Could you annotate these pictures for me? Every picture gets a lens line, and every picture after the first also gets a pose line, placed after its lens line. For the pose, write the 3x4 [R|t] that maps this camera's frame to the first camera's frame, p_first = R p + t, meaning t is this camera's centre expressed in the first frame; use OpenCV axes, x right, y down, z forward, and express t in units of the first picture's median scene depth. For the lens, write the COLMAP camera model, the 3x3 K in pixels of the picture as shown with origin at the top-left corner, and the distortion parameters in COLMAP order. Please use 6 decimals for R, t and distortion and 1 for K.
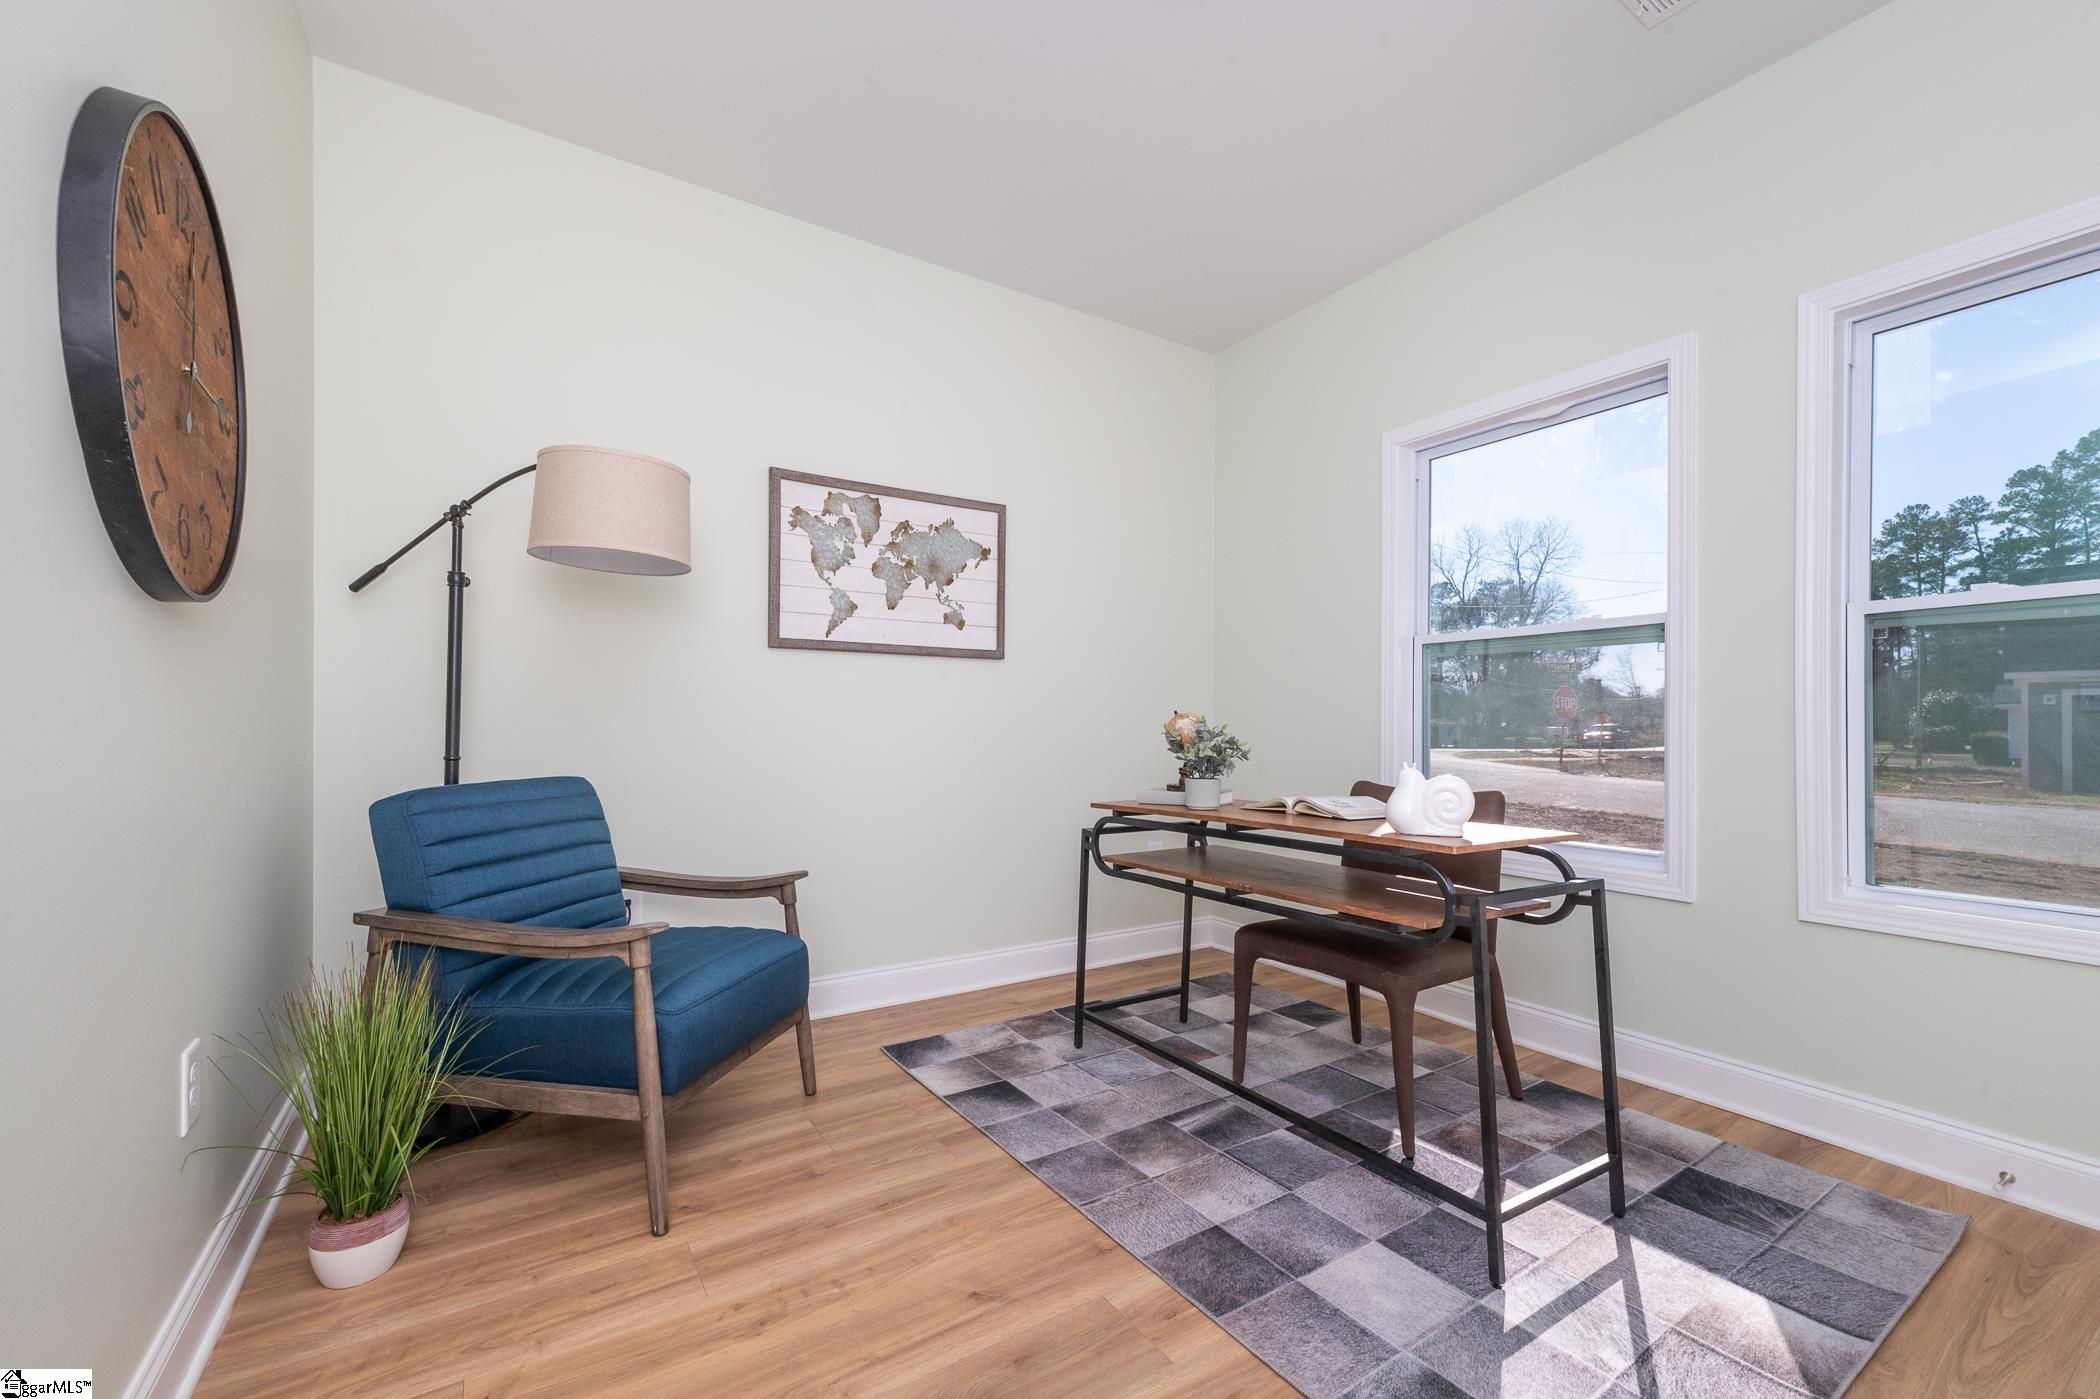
lens RADIAL K [[862.8, 0, 1054.3], [0, 862.8, 724.8], [0, 0, 1]] dist [0.015133, 0.000101]
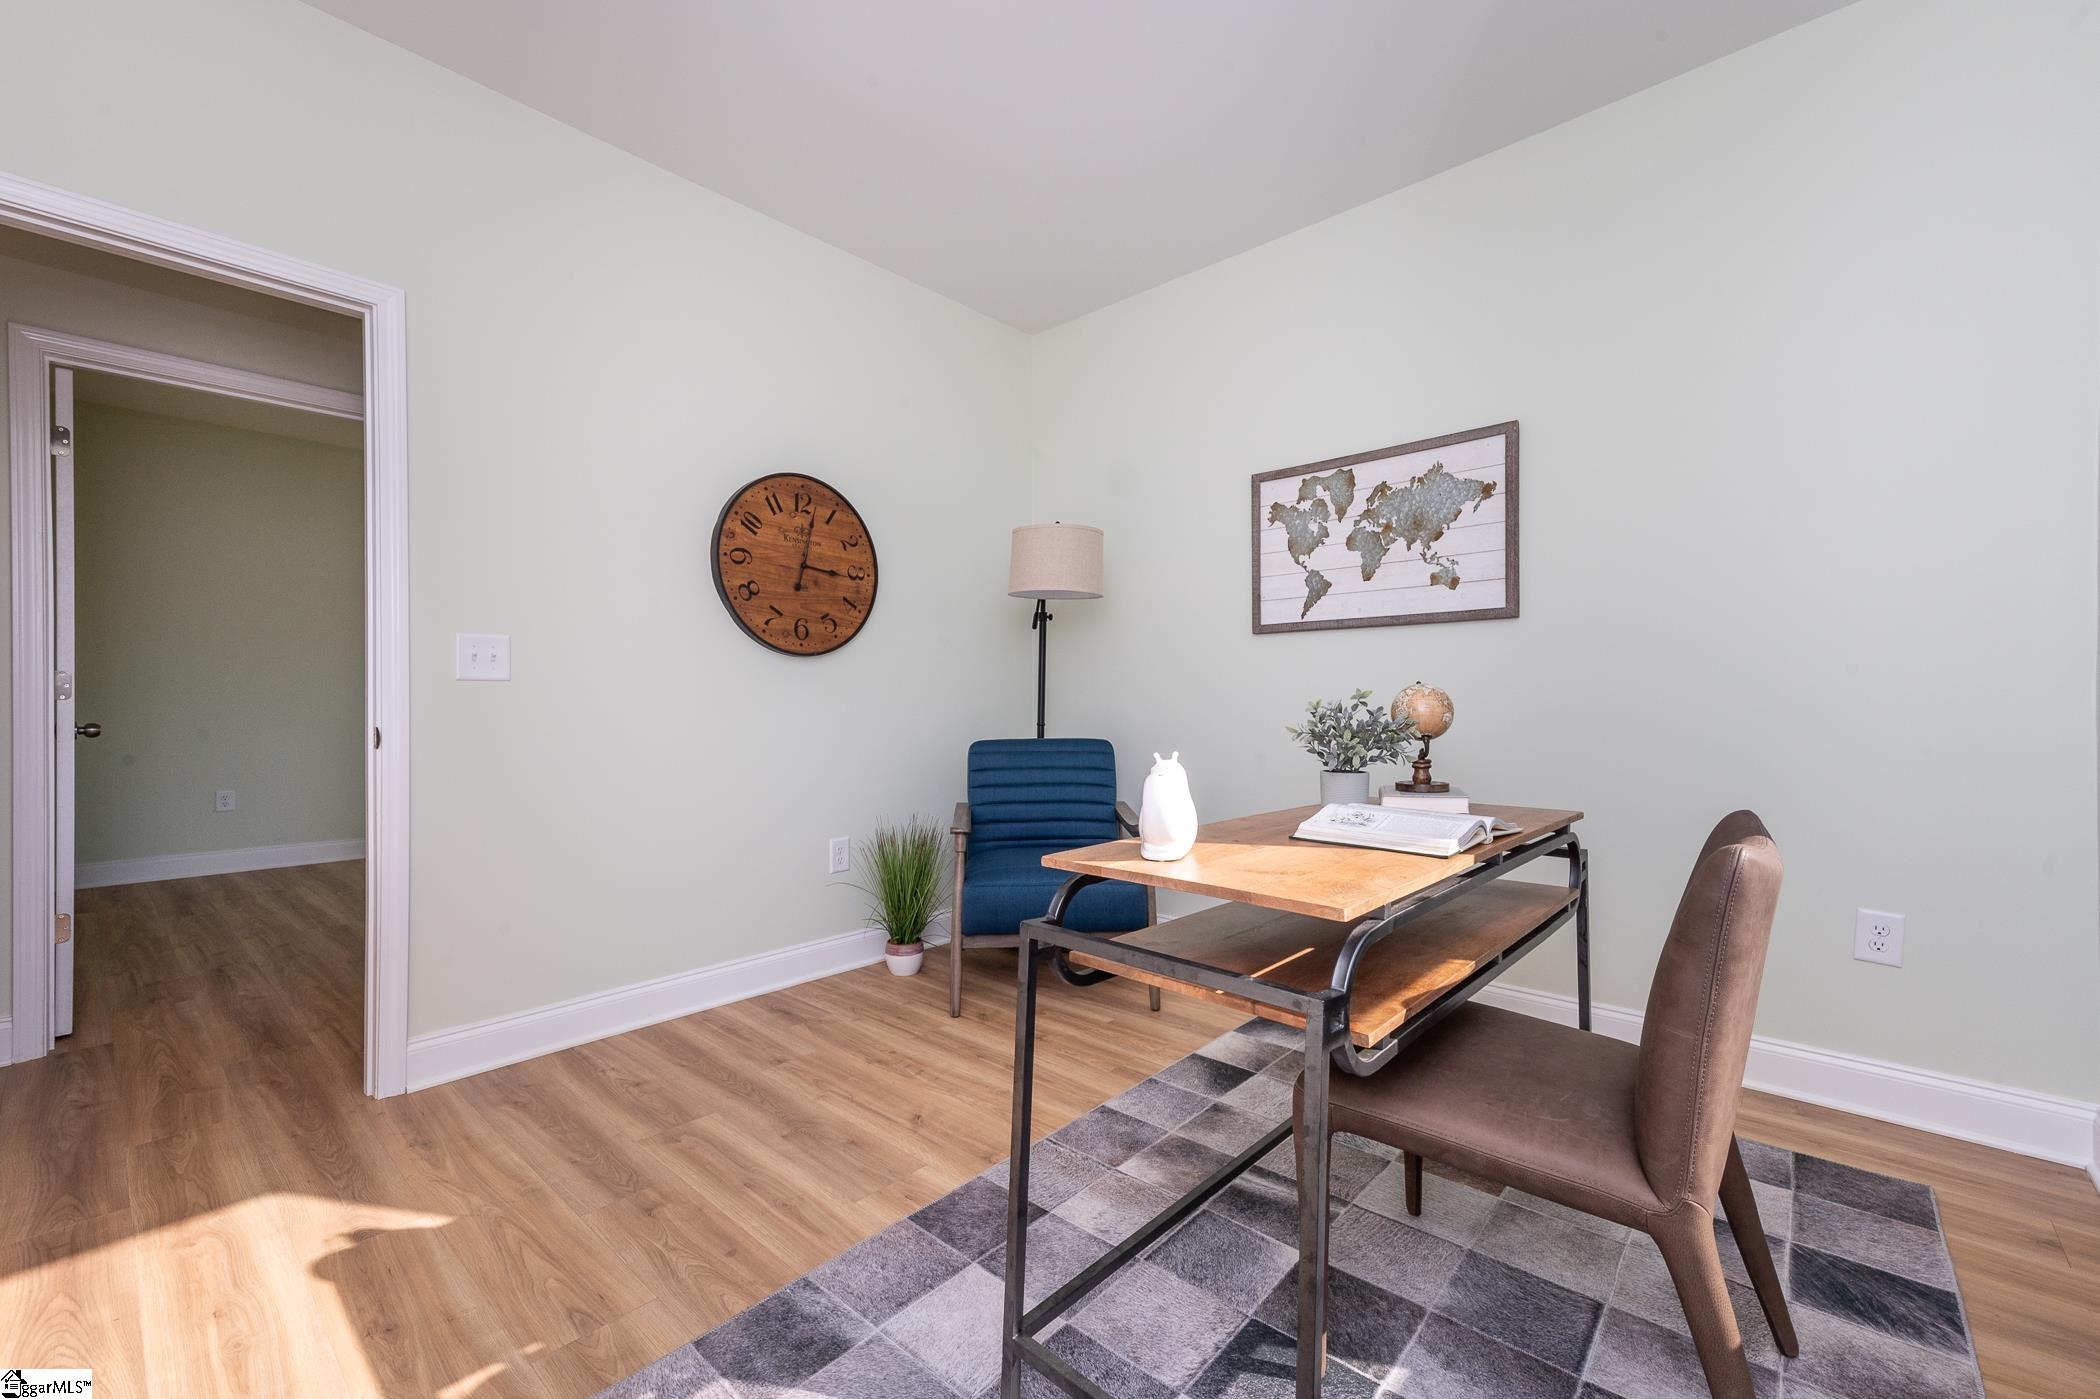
lens RADIAL K [[853.9, 0, 1050.0], [0, 853.9, 699.5], [0, 0, 1]] dist [0.013986, 0.000110]
pose [[0.255630, -0.007000, -0.966749, 0.651279], [0.006225, 0.999965, -0.005595, 0.000479], [0.966755, -0.004588, 0.255665, 0.434047]]
